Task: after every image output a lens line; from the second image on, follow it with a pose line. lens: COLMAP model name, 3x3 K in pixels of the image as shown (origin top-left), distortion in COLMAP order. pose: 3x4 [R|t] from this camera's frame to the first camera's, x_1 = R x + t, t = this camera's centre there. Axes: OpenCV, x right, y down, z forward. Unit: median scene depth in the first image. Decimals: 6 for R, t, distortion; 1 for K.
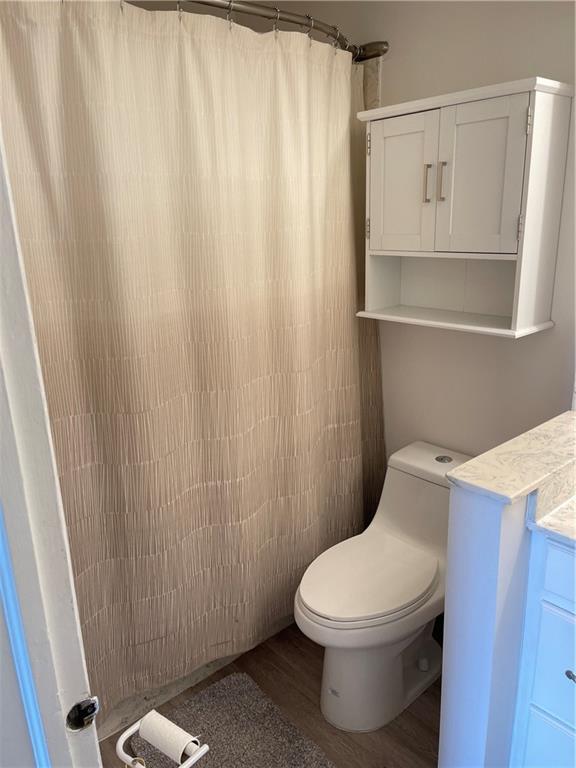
lens RADIAL K [[578.4, 0, 288.2], [0, 578.4, 384.3], [0, 0, 1]] dist [0.050661, -0.035969]
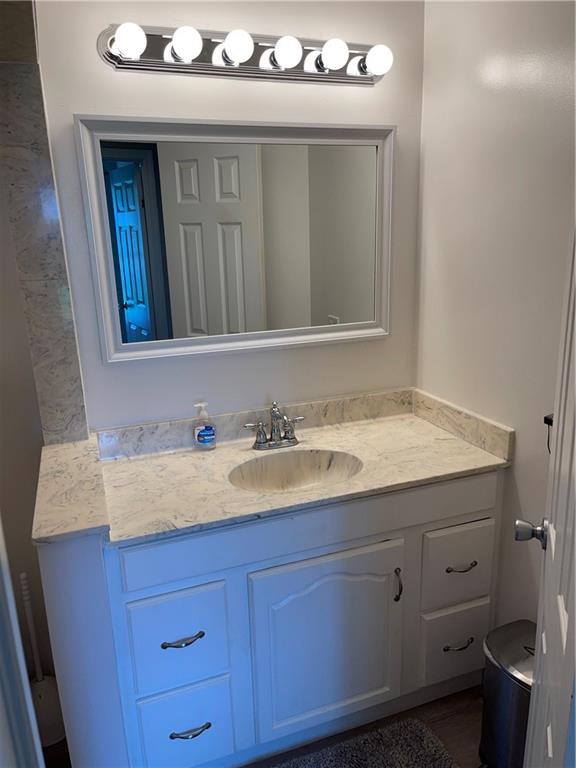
lens RADIAL K [[578.4, 0, 288.5], [0, 578.4, 385.0], [0, 0, 1]] dist [0.050661, -0.035969]
pose [[0.354263, -0.219654, 0.908983, -0.389048], [0.281370, 0.952017, 0.120393, -0.082147], [-0.891812, 0.213109, 0.399068, 0.176884]]
